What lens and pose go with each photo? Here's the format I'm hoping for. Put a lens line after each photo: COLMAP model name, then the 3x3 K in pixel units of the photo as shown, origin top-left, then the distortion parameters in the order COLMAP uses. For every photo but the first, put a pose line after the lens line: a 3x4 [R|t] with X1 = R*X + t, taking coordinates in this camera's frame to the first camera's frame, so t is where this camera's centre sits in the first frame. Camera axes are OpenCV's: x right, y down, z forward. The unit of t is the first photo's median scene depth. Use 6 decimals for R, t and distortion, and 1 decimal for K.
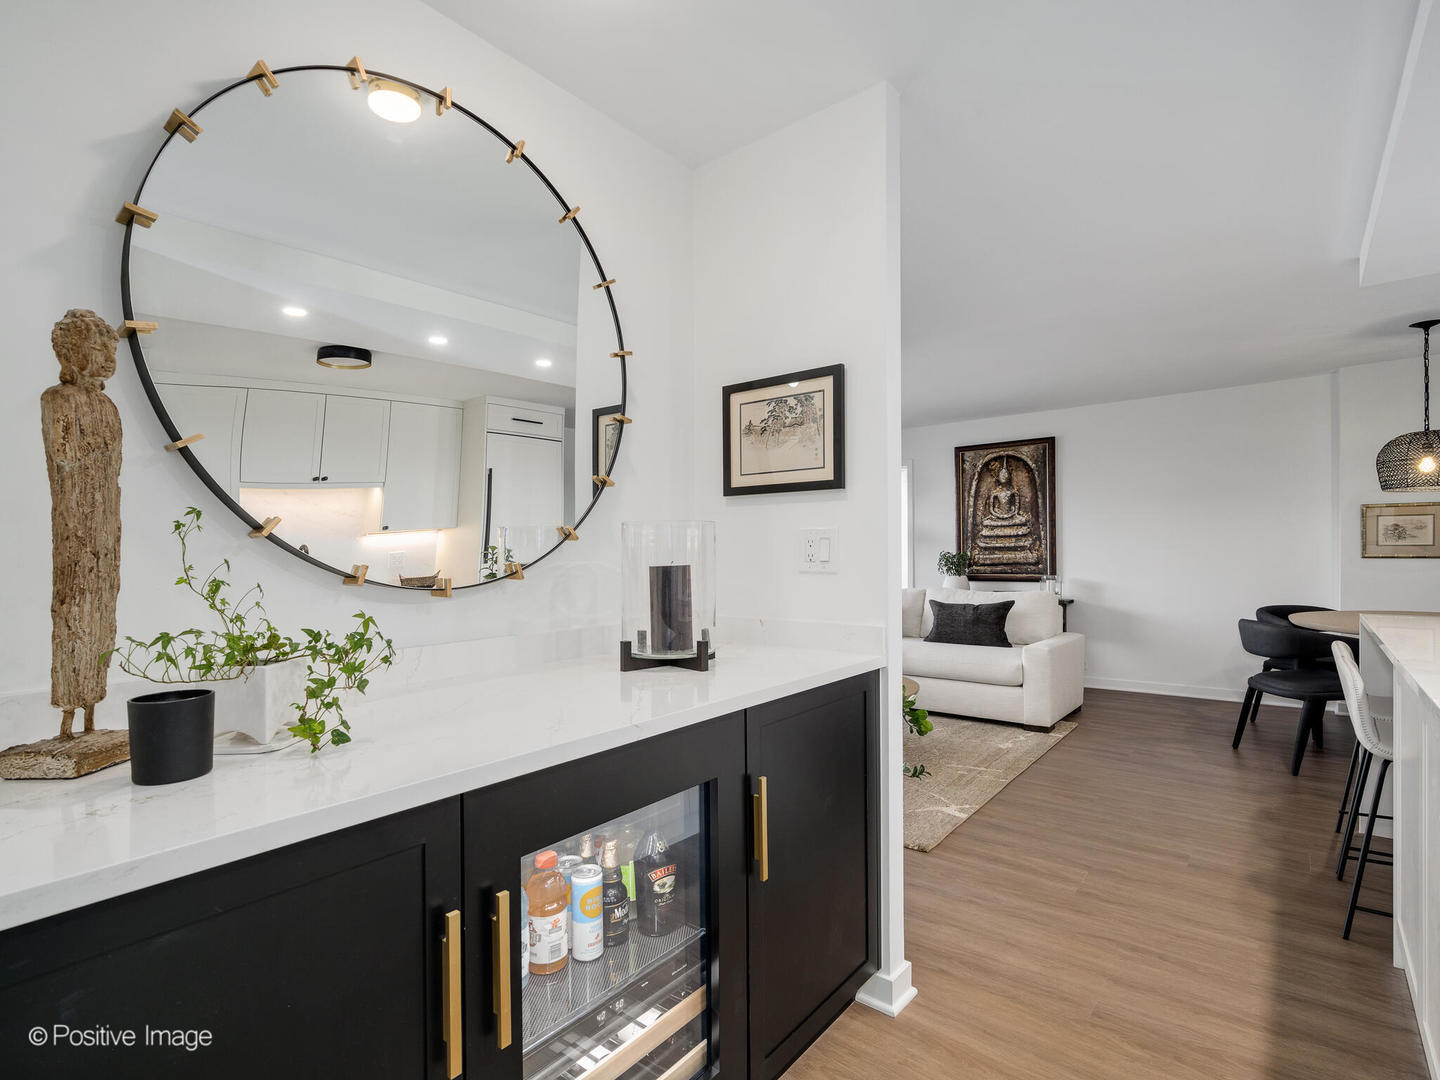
lens RADIAL K [[709.4, 0, 731.4], [0, 709.4, 554.5], [0, 0, 1]] dist [-0.001548, 0.000856]
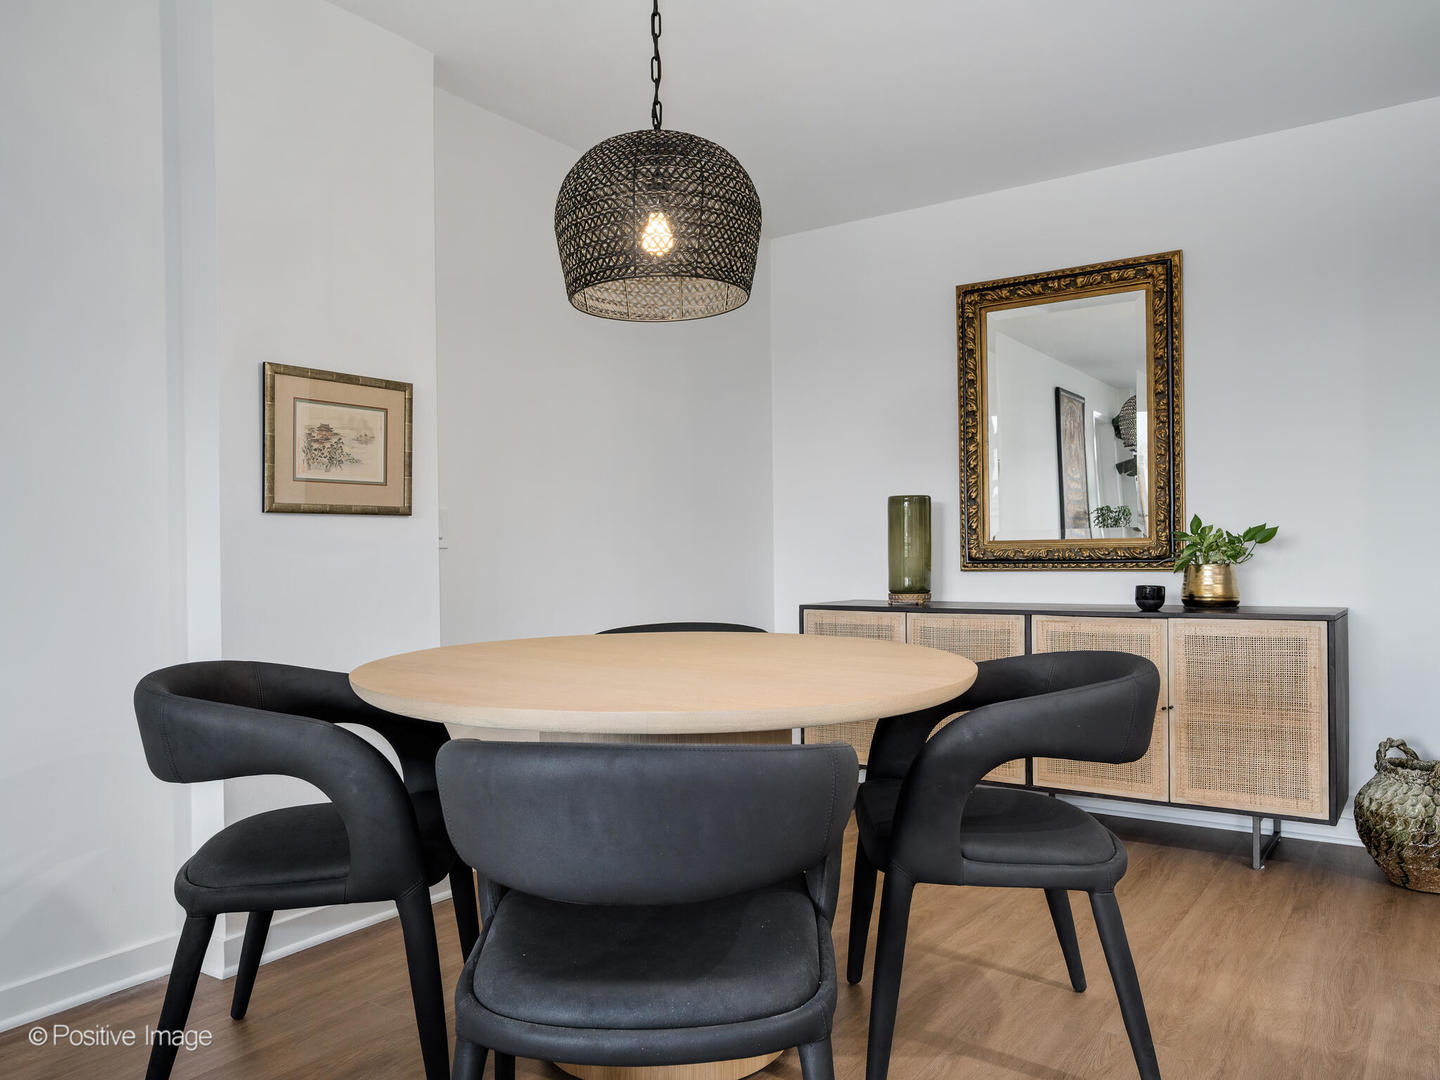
lens RADIAL K [[1044.9, 0, 716.4], [0, 1044.9, 554.1], [0, 0, 1]] dist [-0.010888, 0.001895]
pose [[-0.055108, 0.005410, 0.998466, 0.276032], [0.022931, 0.999728, -0.004151, 0.025720], [-0.998217, 0.022667, -0.055217, 0.624241]]
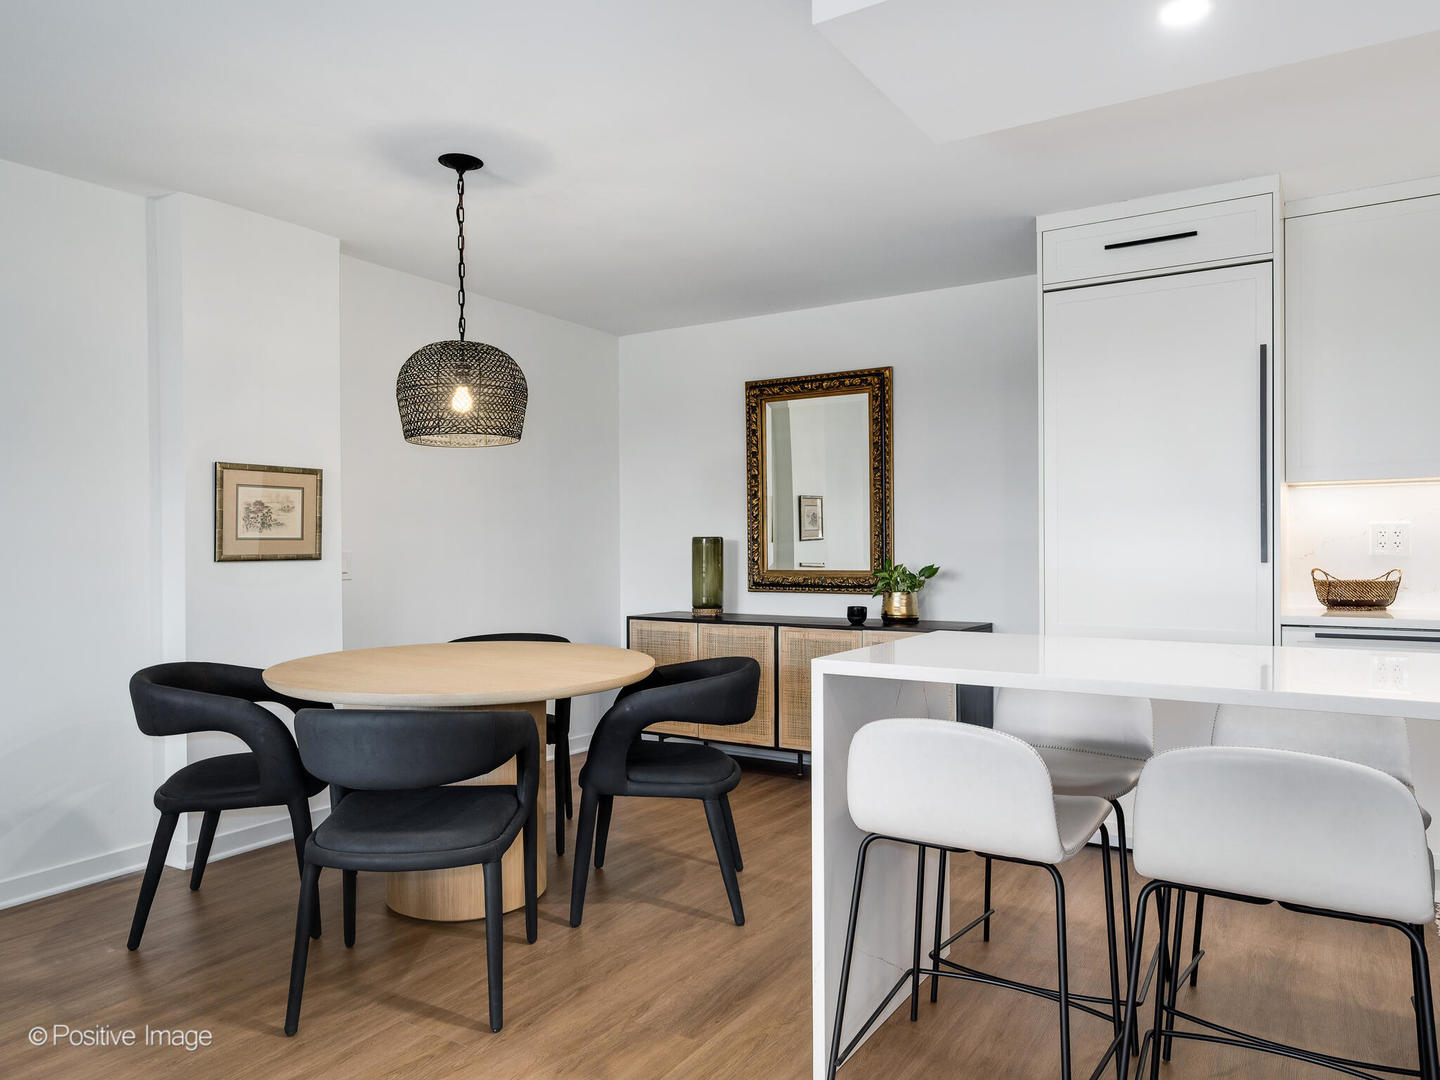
lens RADIAL K [[978.8, 0, 725.0], [0, 978.8, 552.9], [0, 0, 1]] dist [-0.007756, -0.005255]
pose [[-0.107479, -0.000626, 0.994207, 0.090493], [0.014522, 0.999892, 0.002199, 0.001609], [-0.994101, 0.014674, -0.107458, 0.541937]]
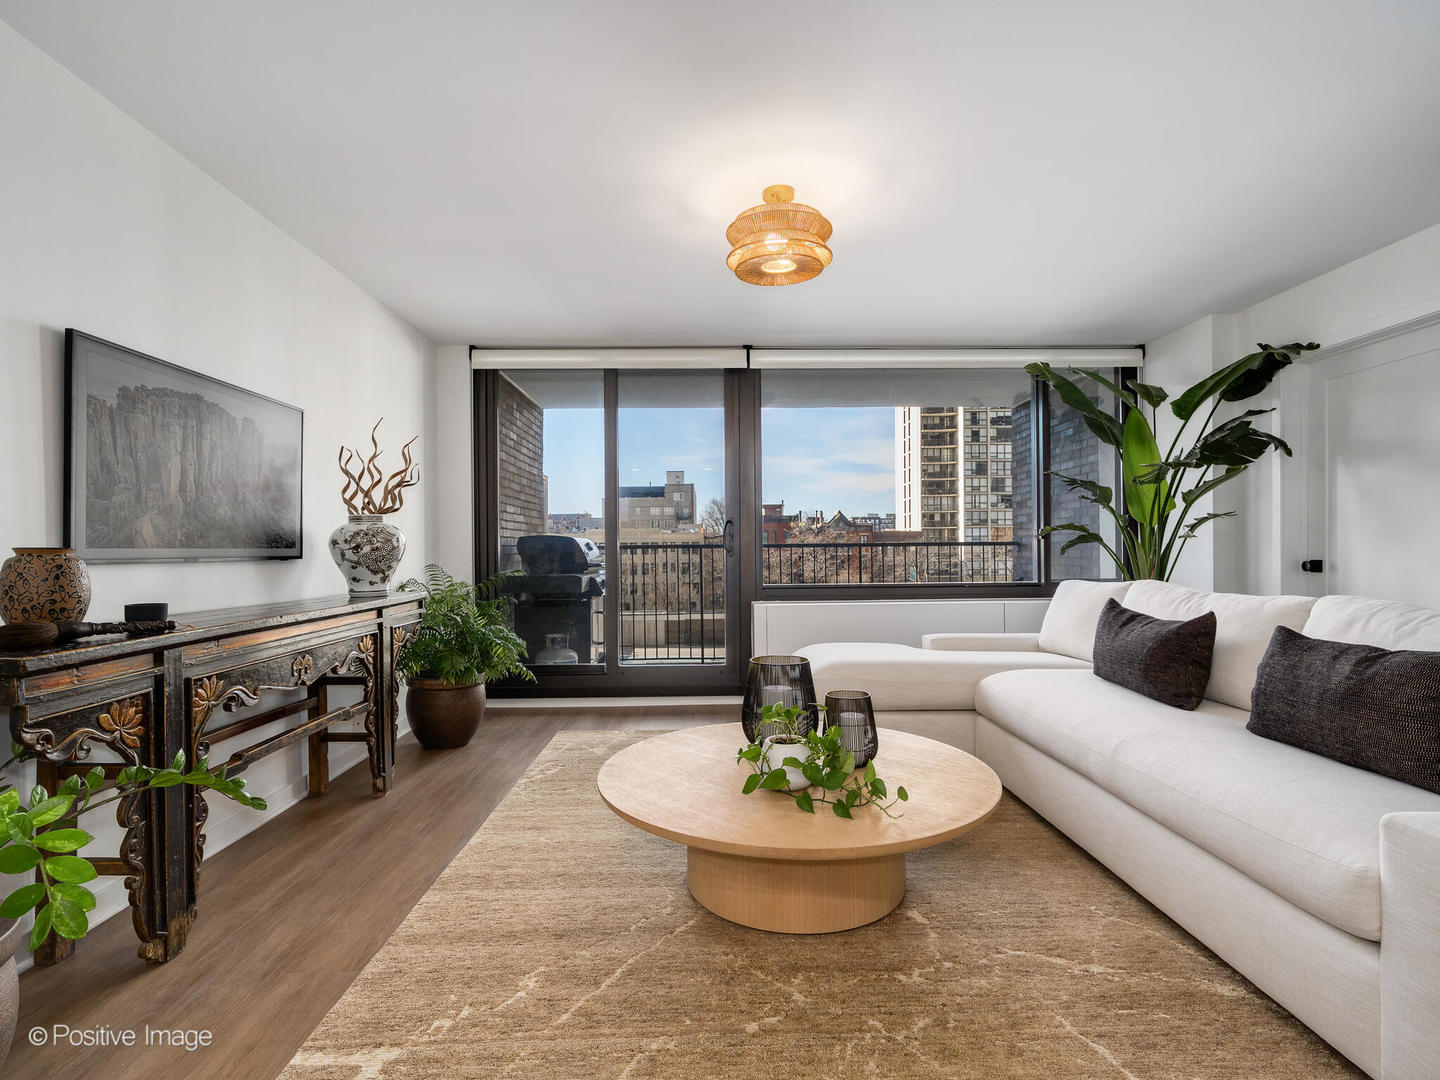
lens RADIAL K [[709.4, 0, 724.3], [0, 709.4, 551.1], [0, 0, 1]] dist [-0.001548, 0.000856]
pose [[0.642126, 0.005612, -0.766578, 0.336602], [-0.002019, 0.999982, 0.005630, 0.018558], [0.766596, -0.002067, 0.642126, 0.455119]]
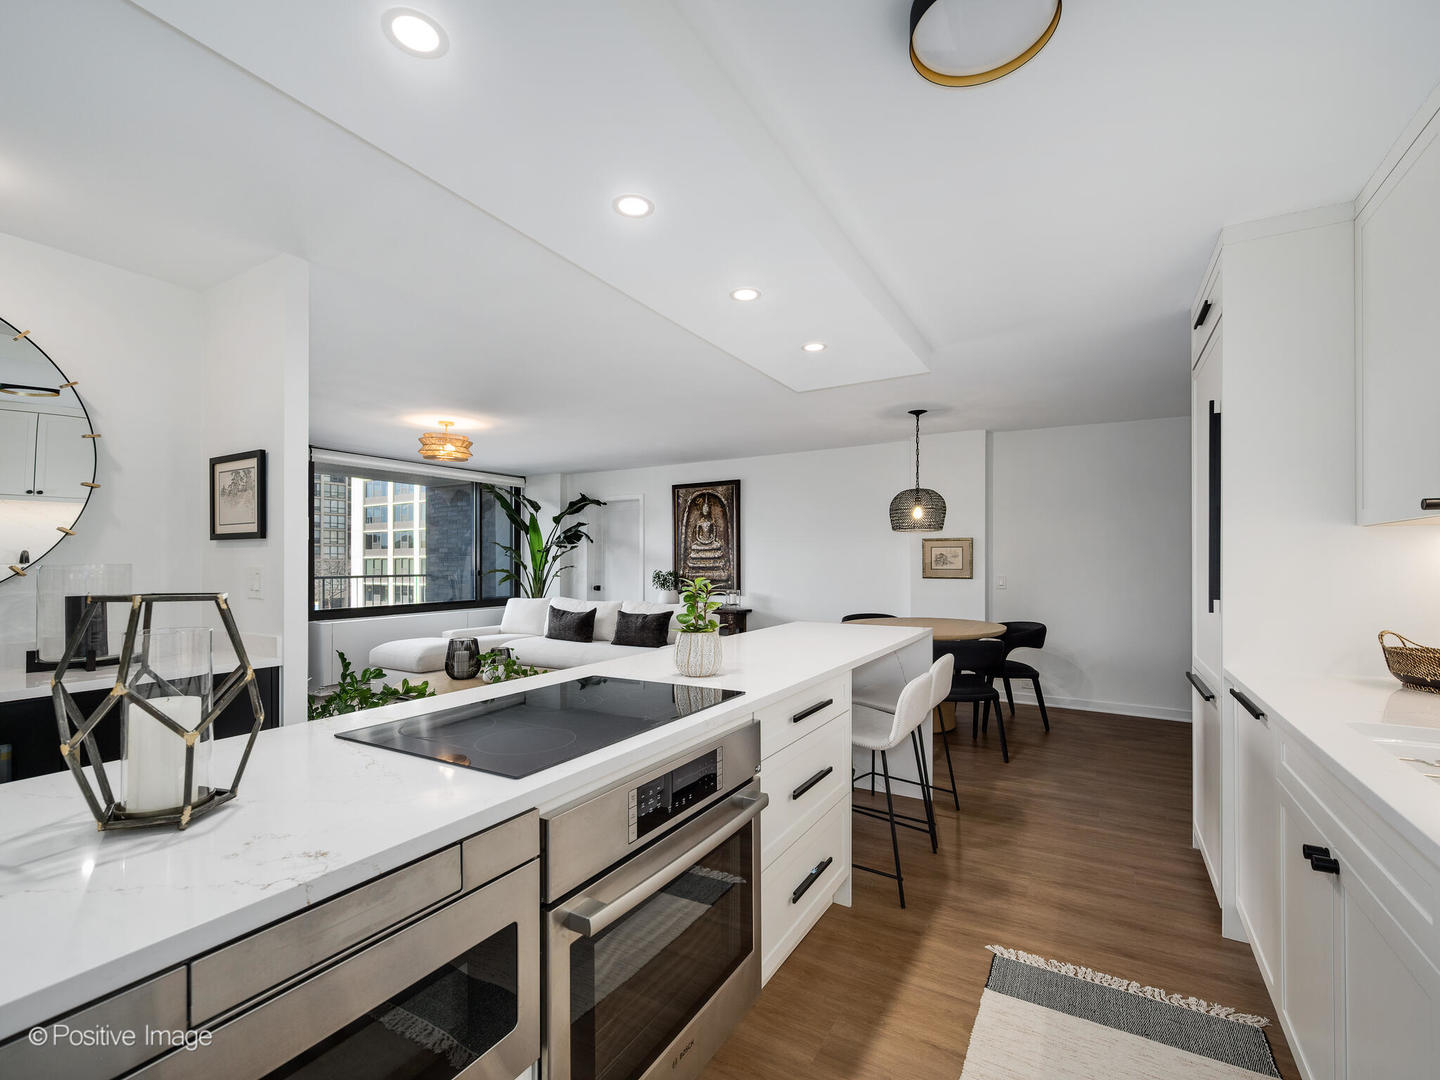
lens RADIAL K [[644.1, 0, 732.4], [0, 644.1, 550.7], [0, 0, 1]] dist [0.001792, 0.000232]
pose [[0.987782, 0.008149, 0.155627, 0.264446], [-0.004512, 0.999709, -0.023709, -0.012979], [-0.155775, 0.022717, 0.987531, -0.120550]]
